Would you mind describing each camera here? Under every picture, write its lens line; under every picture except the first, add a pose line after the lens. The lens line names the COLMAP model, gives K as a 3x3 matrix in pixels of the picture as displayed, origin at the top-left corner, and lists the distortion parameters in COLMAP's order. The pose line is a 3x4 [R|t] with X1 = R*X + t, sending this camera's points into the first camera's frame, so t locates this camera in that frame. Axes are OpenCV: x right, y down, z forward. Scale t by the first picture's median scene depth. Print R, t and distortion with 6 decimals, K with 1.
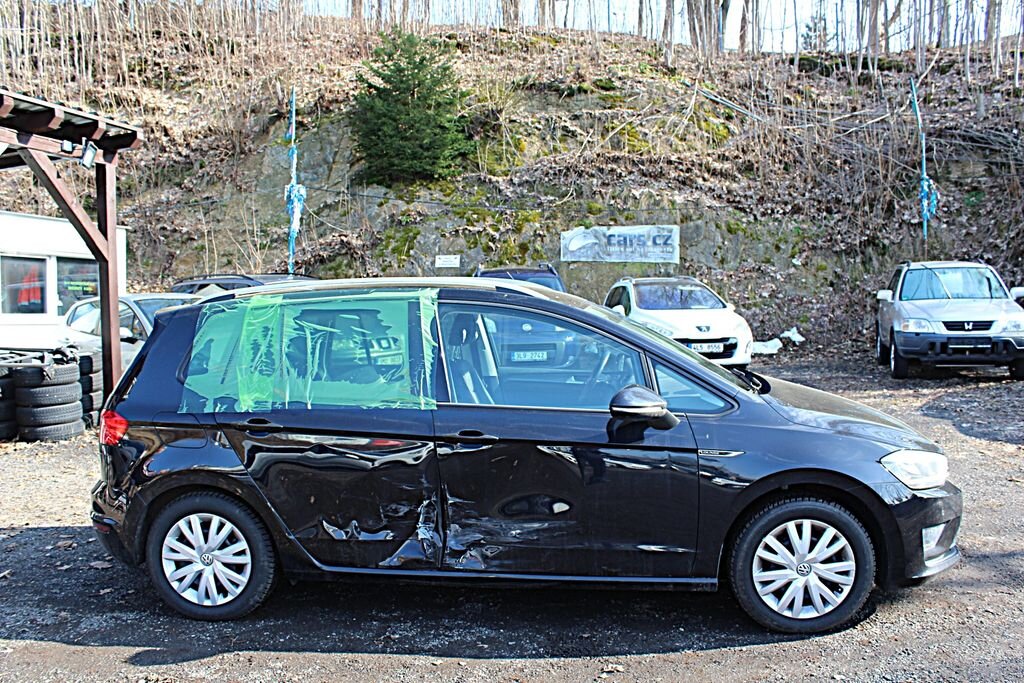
lens RADIAL K [[873.7, 0, 512.0], [0, 873.7, 341.5], [0, 0, 1]] dist [-0.156811, 0.135890]
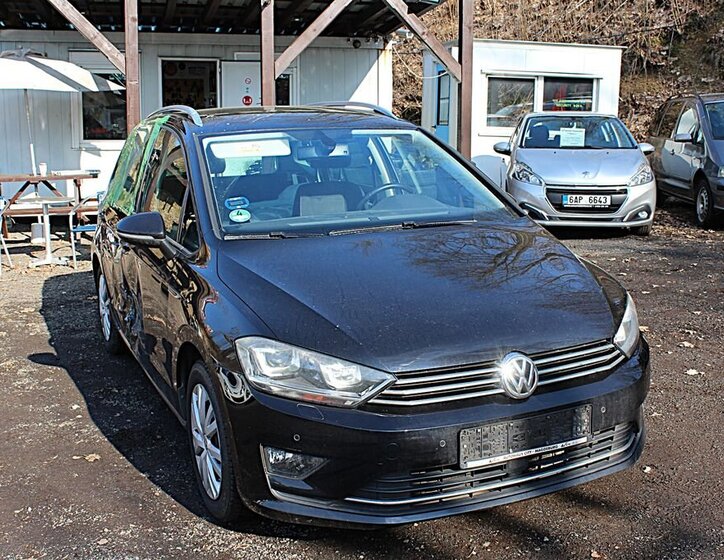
lens RADIAL K [[854.2, 0, 362.0], [0, 854.2, 280.0], [0, 0, 1]] dist [-0.121977, 0.097421]
pose [[0.525194, 0.166806, -0.834474, 0.195643], [-0.043841, 0.984602, 0.169223, -0.008779], [0.849852, -0.052291, 0.524420, 0.119478]]
